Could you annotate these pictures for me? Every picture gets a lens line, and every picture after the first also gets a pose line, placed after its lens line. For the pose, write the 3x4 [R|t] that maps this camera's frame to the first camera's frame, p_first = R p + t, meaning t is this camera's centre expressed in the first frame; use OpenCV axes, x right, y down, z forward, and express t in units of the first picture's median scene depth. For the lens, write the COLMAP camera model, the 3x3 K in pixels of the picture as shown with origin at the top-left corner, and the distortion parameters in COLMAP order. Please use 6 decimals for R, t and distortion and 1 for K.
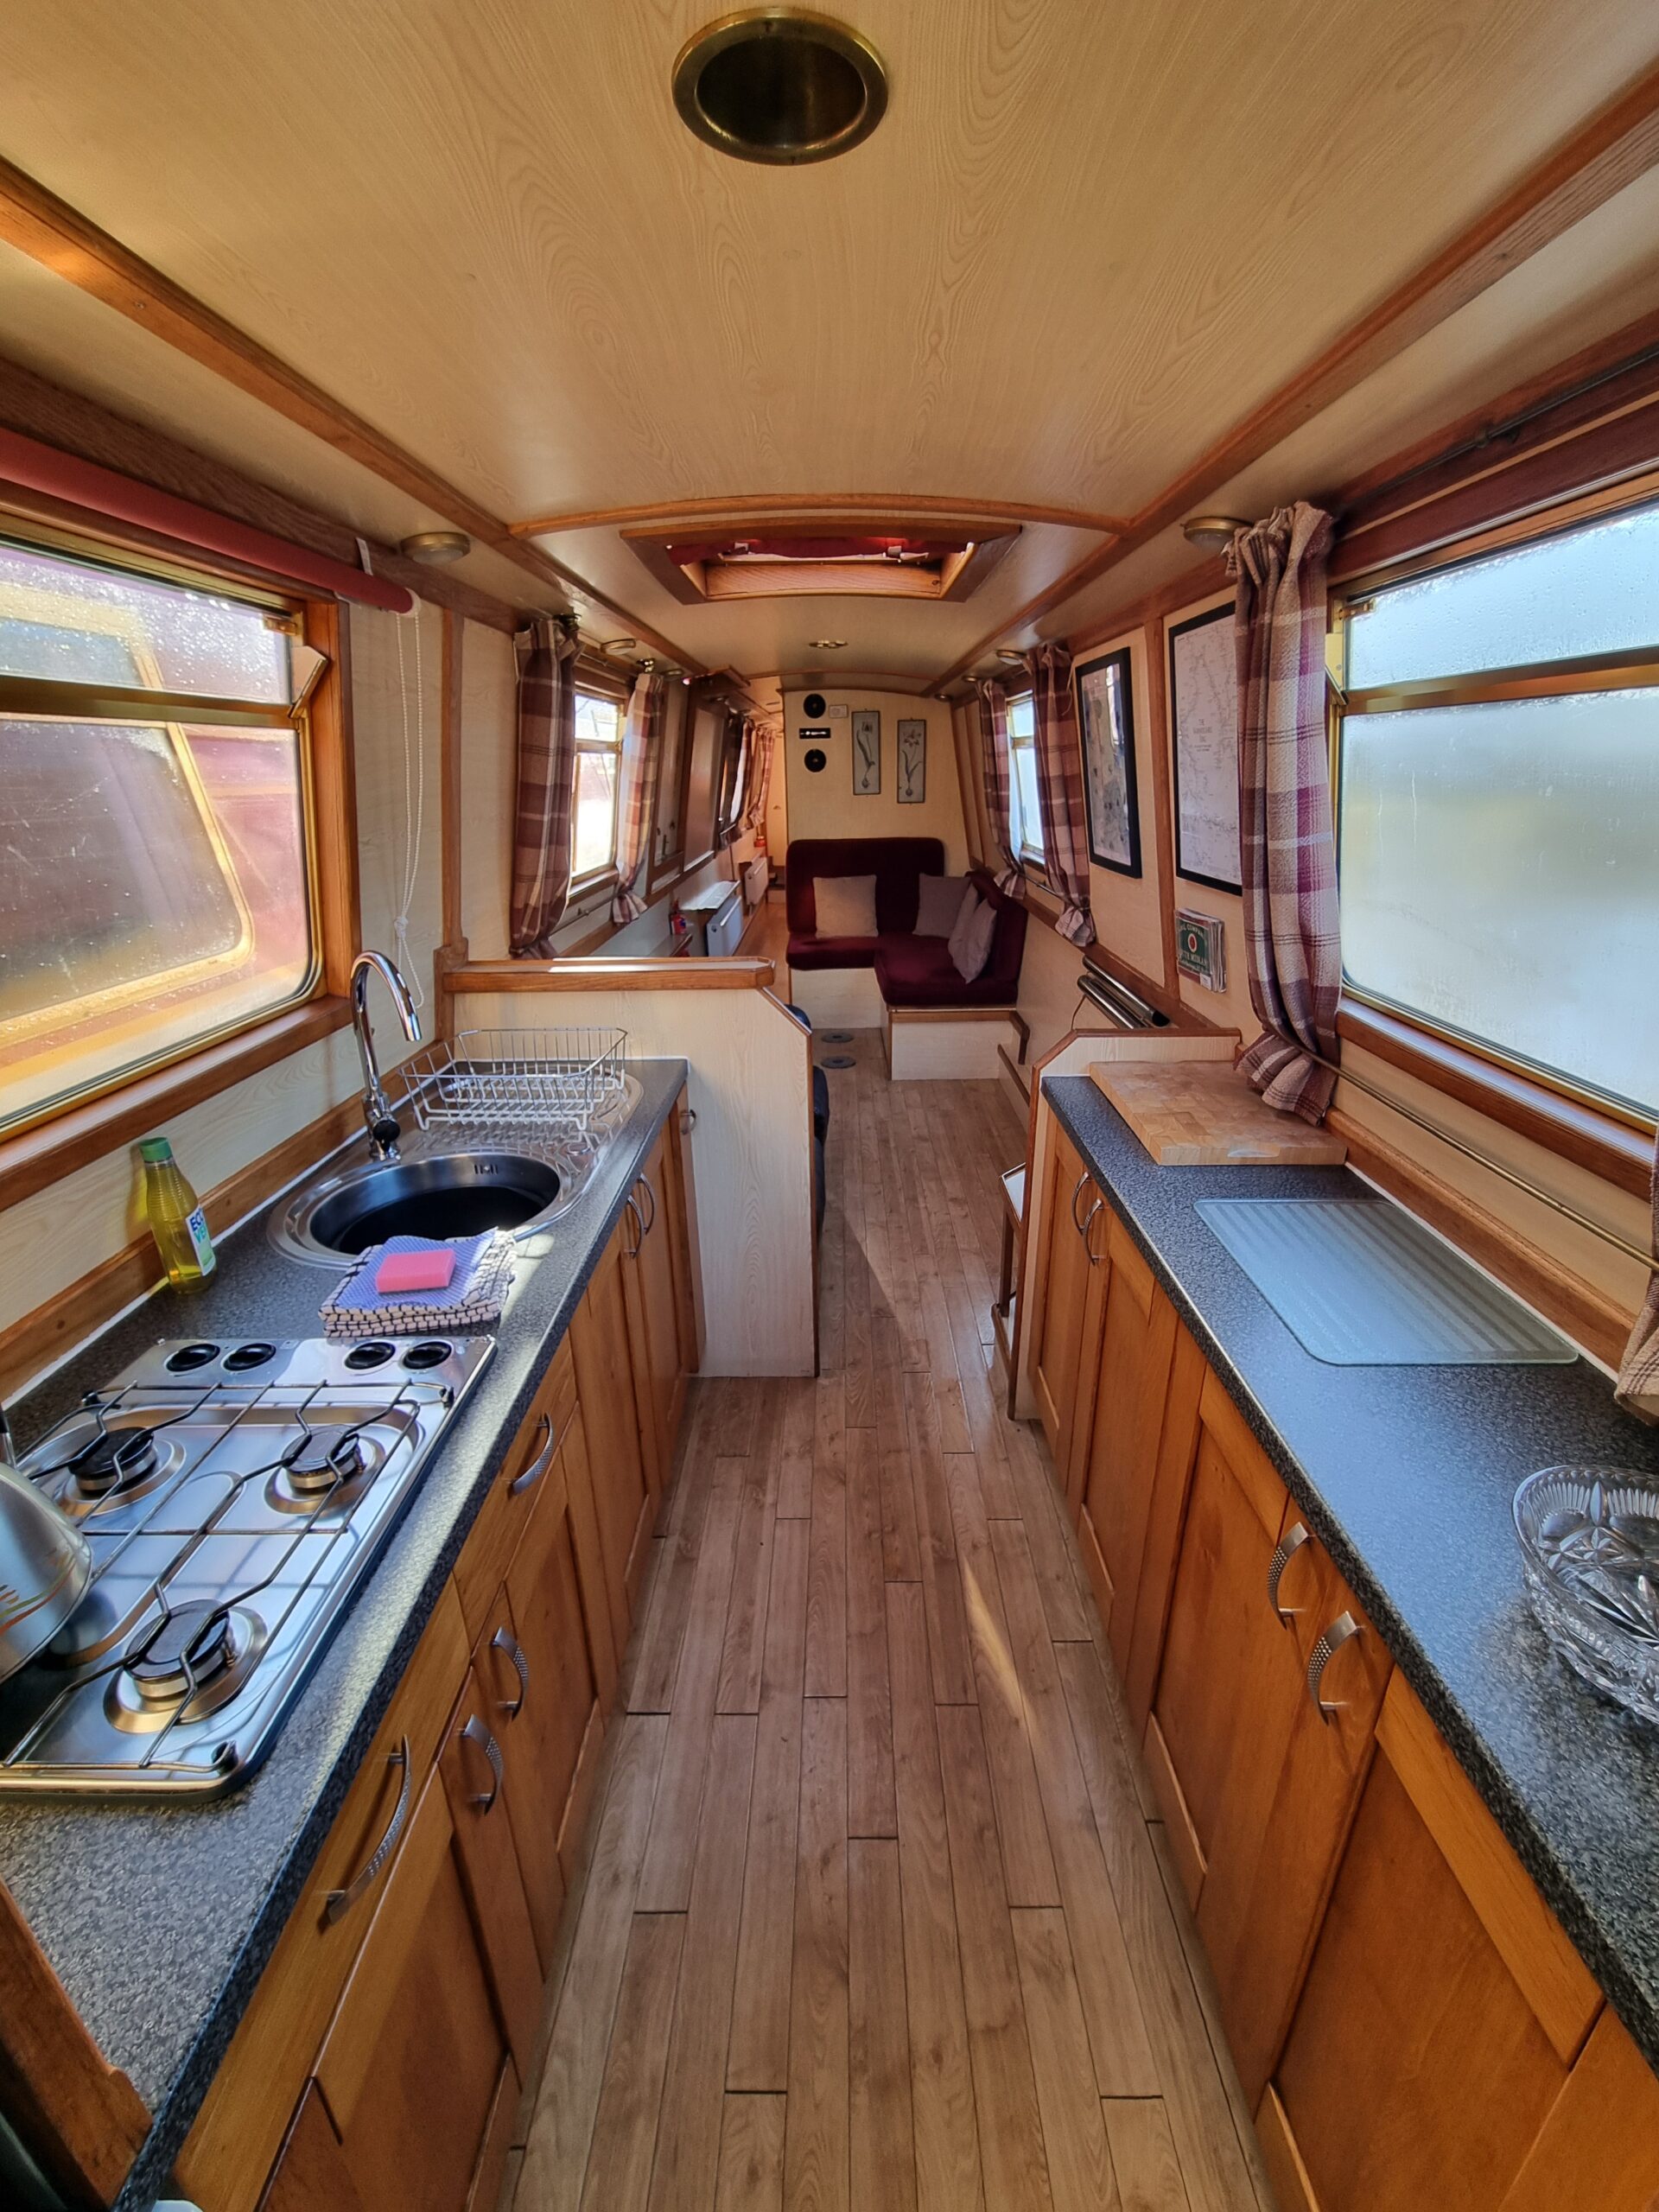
lens RADIAL K [[889.6, 0, 832.3], [0, 889.6, 1101.3], [0, 0, 1]] dist [-0.002368, -0.001180]
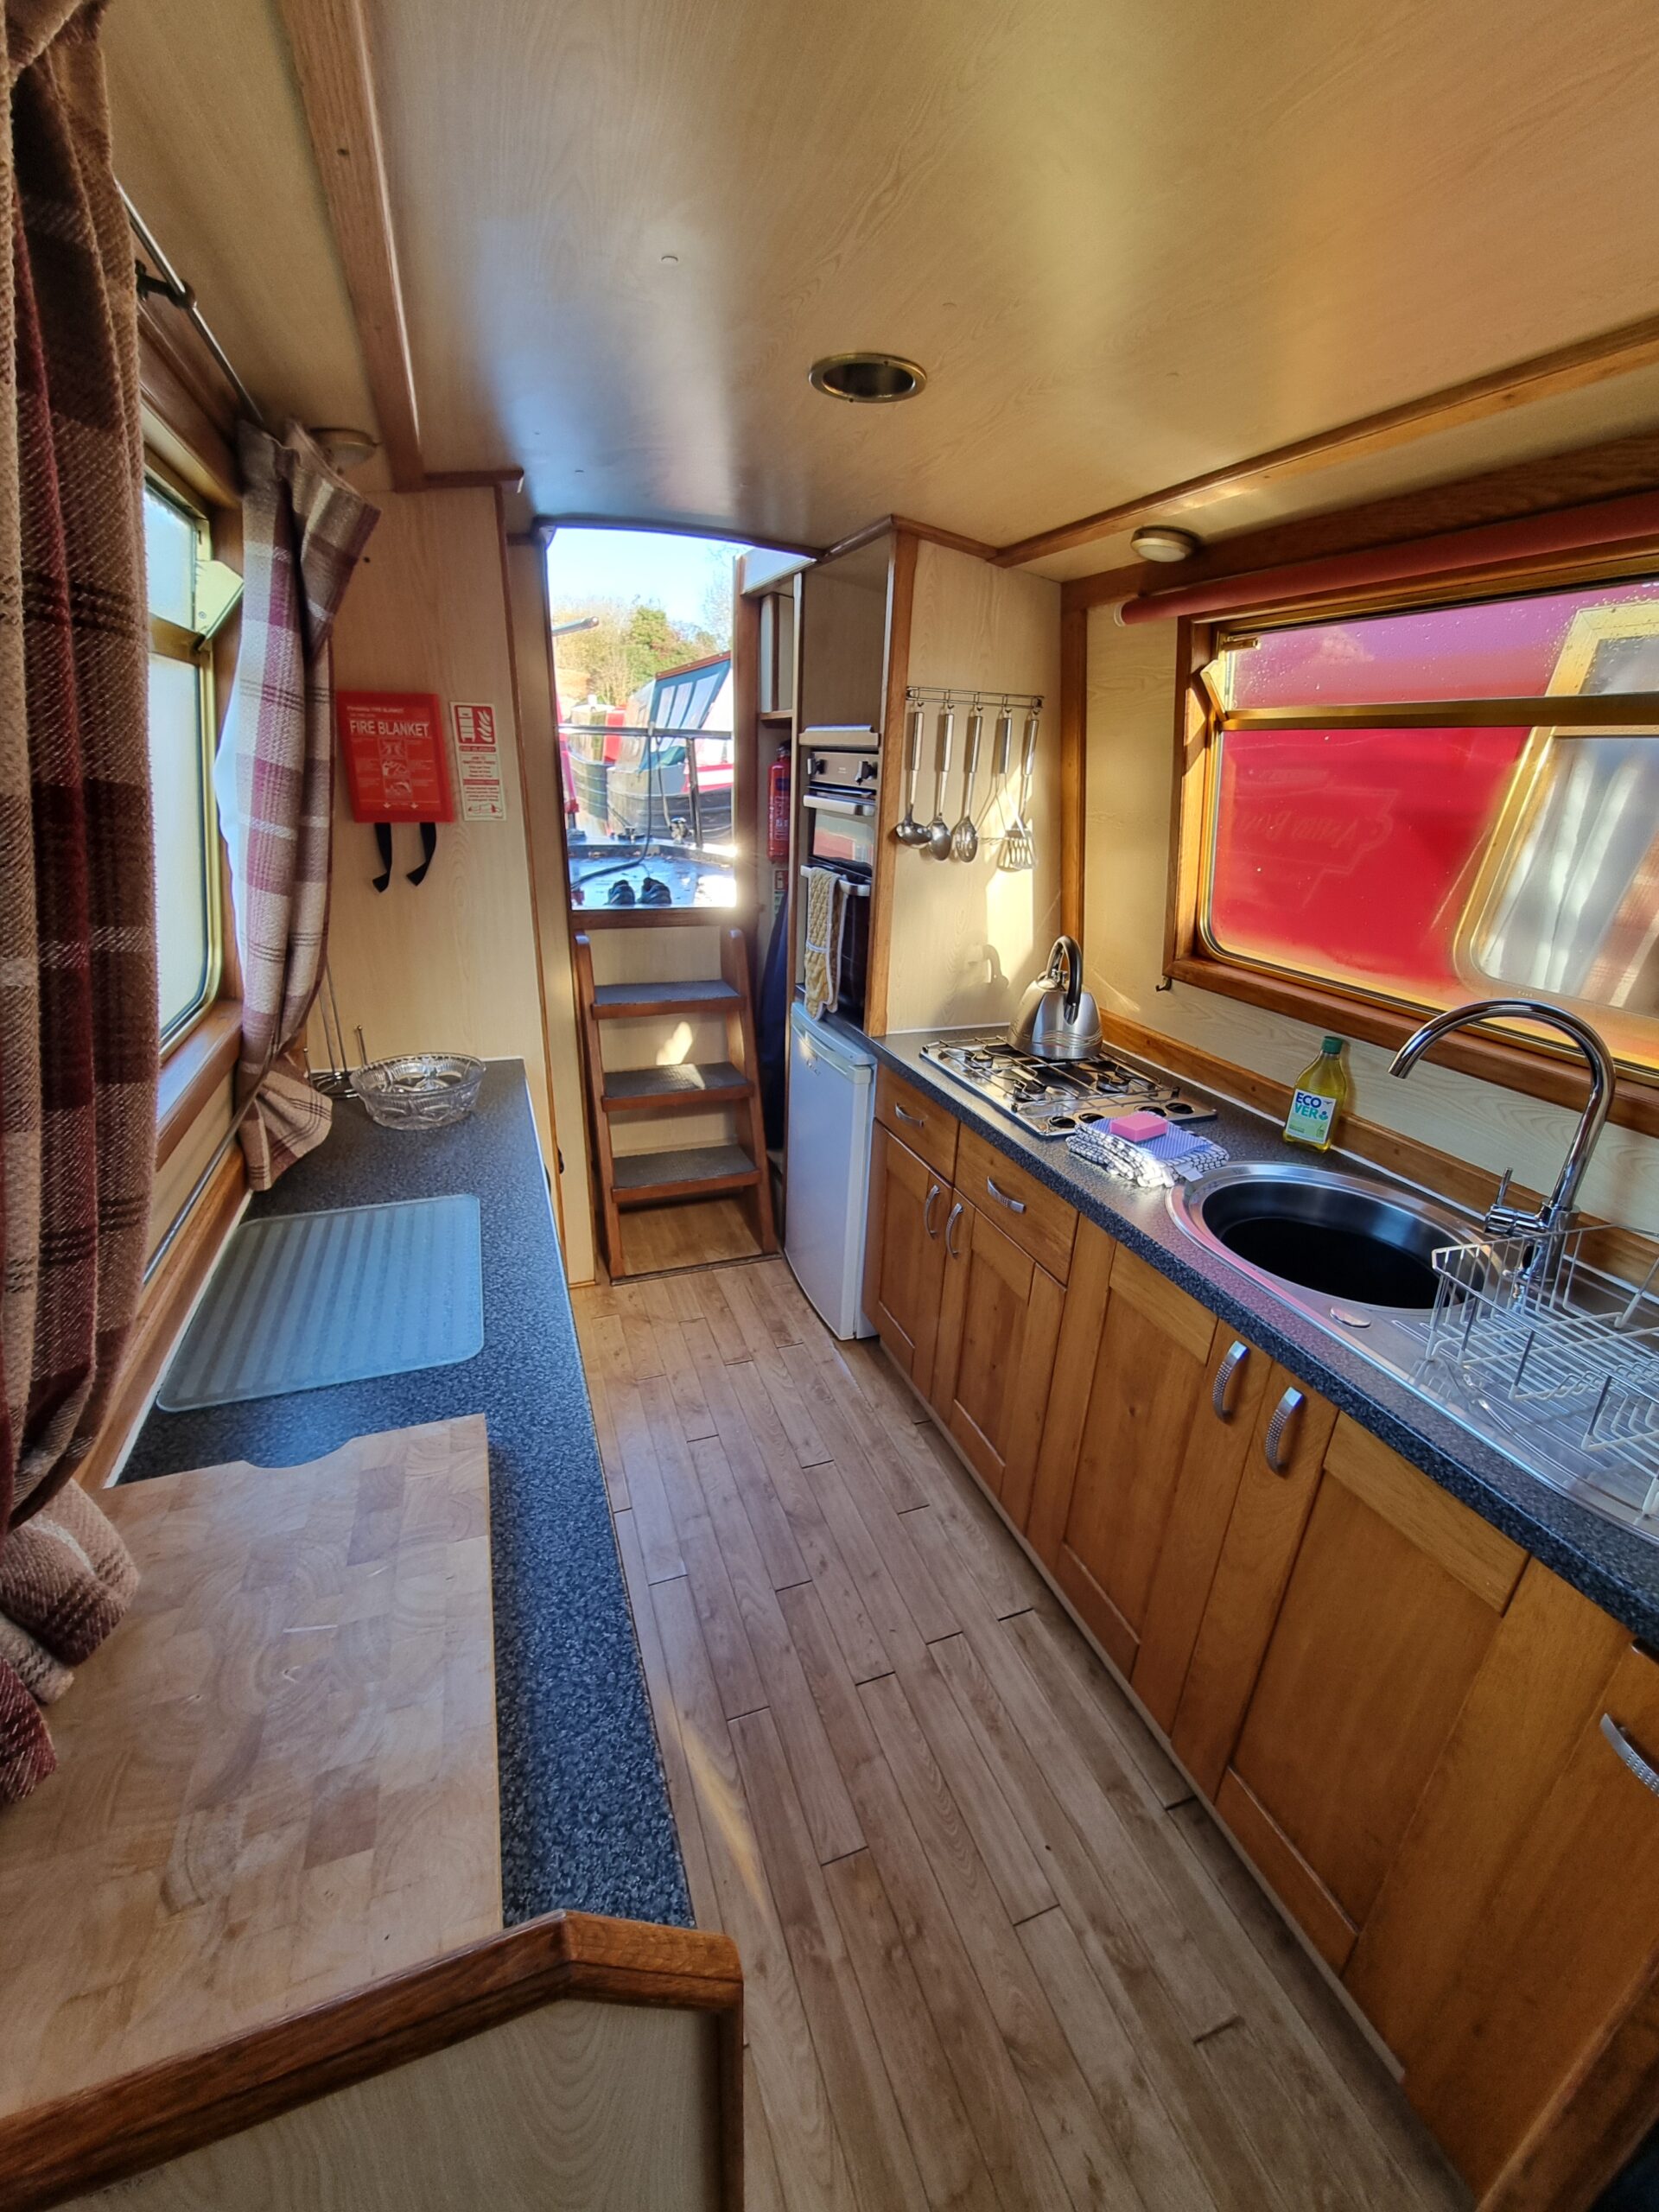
lens RADIAL K [[889.6, 0, 825.0], [0, 889.6, 1108.2], [0, 0, 1]] dist [-0.002368, -0.001180]
pose [[-0.932467, 0.113619, -0.342922, 0.249657], [-0.151198, 0.739369, 0.656104, -0.361350], [0.328092, 0.663645, -0.672258, 0.966148]]
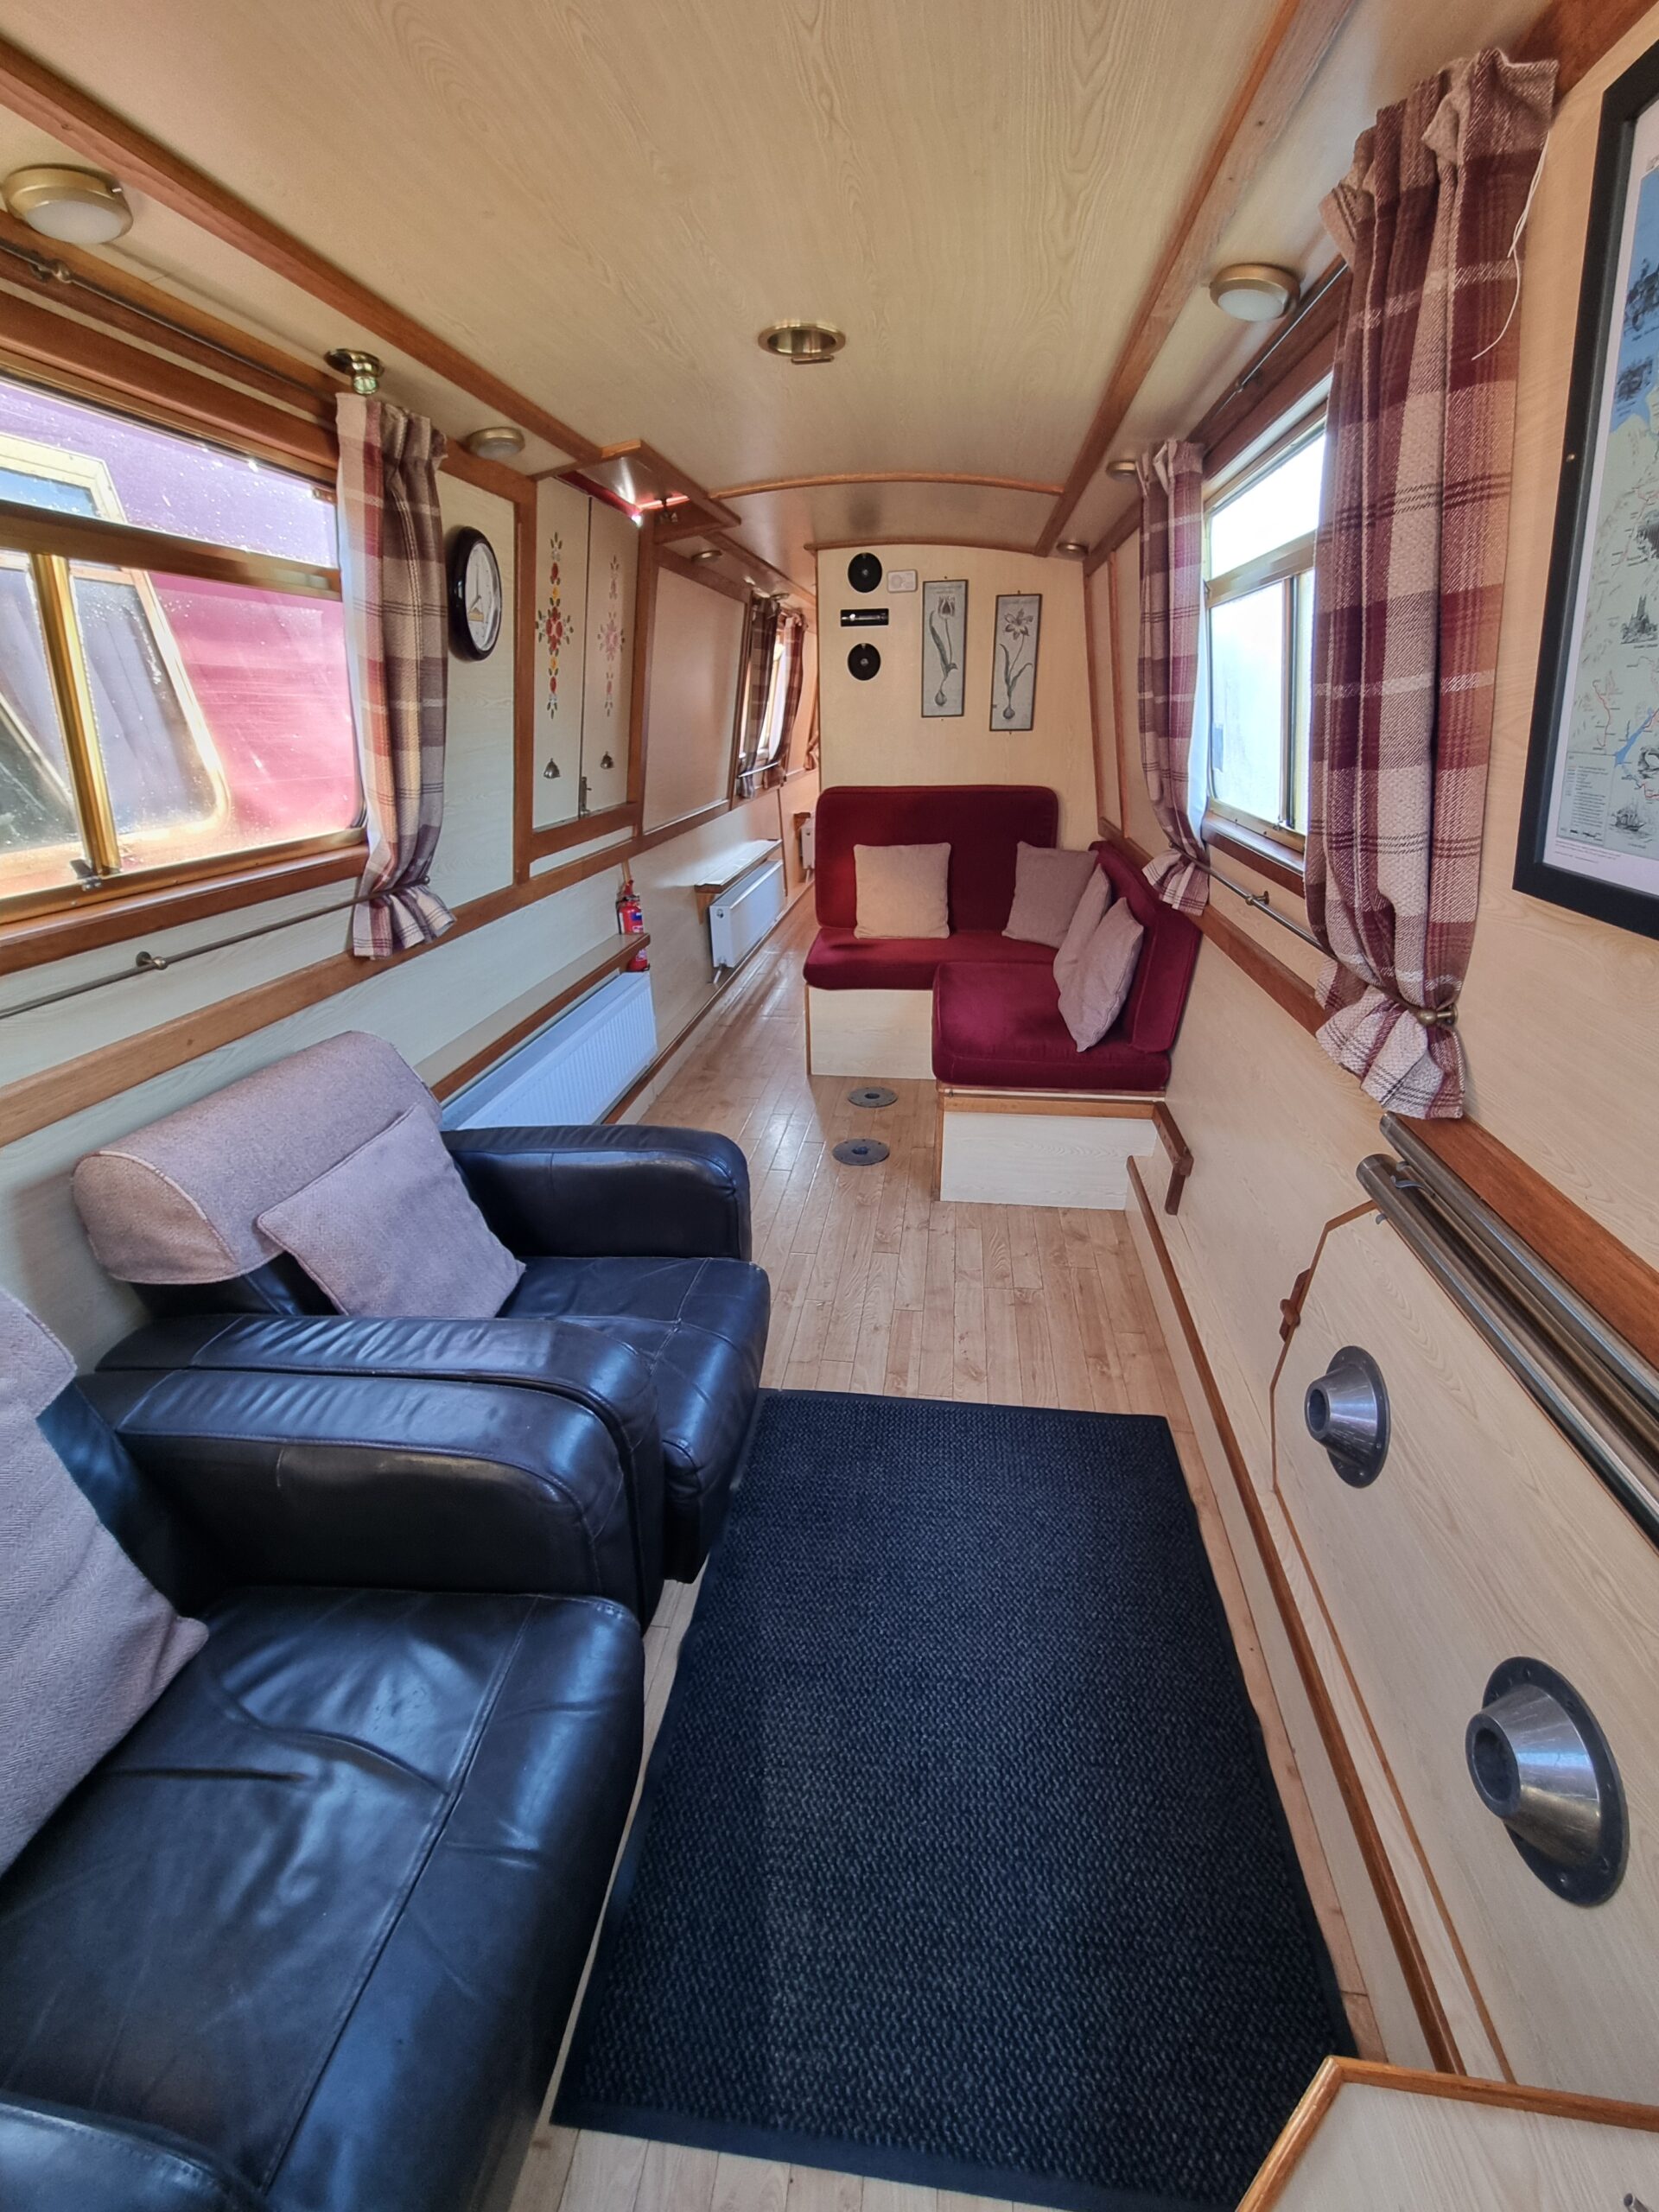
lens RADIAL K [[889.6, 0, 832.0], [0, 889.6, 1108.4], [0, 0, 1]] dist [-0.002368, -0.001180]
pose [[0.991667, 0.055946, -0.116046, 0.061508], [-0.048264, 0.996518, 0.067987, -0.124108], [0.119446, -0.061819, 0.990914, 0.407091]]
